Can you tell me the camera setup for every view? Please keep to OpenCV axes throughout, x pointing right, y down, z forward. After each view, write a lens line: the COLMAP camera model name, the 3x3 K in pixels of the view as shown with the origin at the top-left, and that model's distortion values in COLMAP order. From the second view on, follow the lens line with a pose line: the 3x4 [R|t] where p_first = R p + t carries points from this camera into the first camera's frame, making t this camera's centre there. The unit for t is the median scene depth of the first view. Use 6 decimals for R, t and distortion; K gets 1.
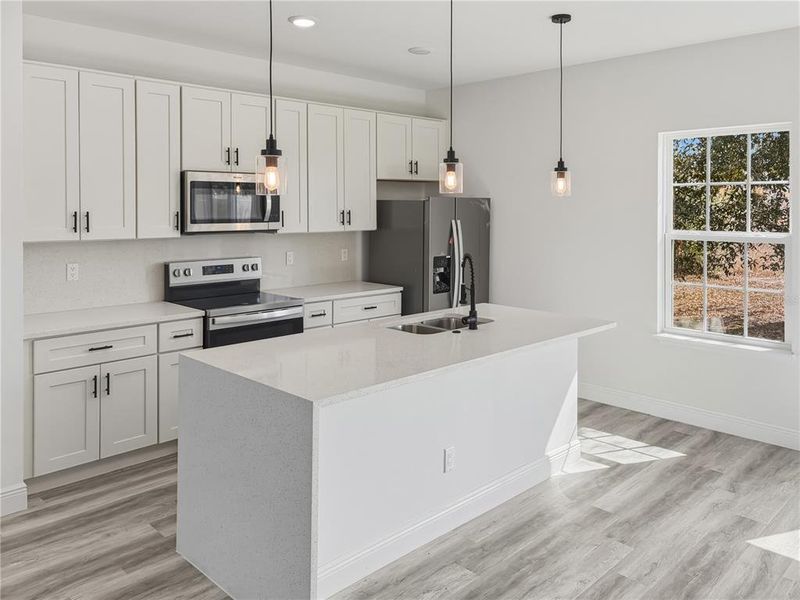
lens RADIAL K [[635.5, 0, 400.0], [0, 635.5, 300.0], [0, 0, 1]] dist [0.053526, -0.002942]
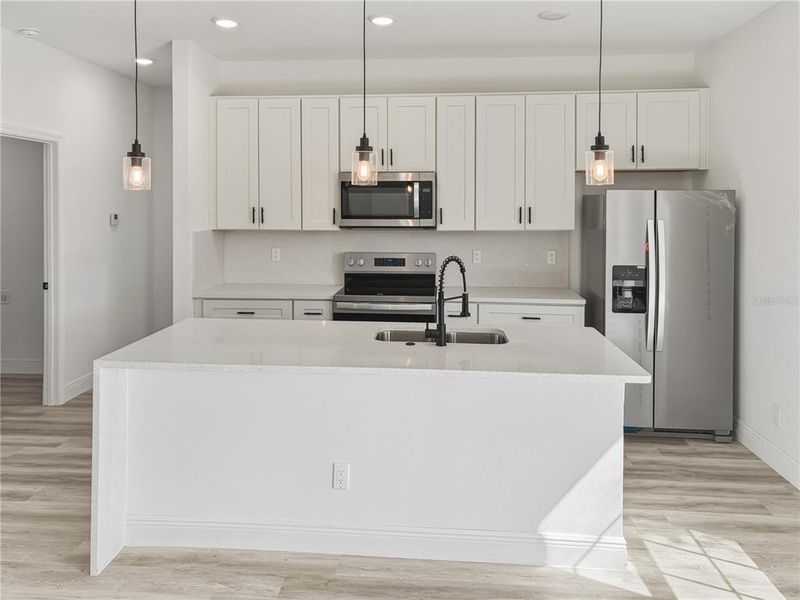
lens RADIAL K [[621.1, 0, 398.4], [0, 621.1, 305.3], [0, 0, 1]] dist [0.047072, -0.002442]
pose [[0.645758, 0.119125, -0.754192, 0.603496], [-0.112792, 0.991801, 0.060080, -0.044523], [0.755165, 0.046269, 0.653900, 0.361075]]
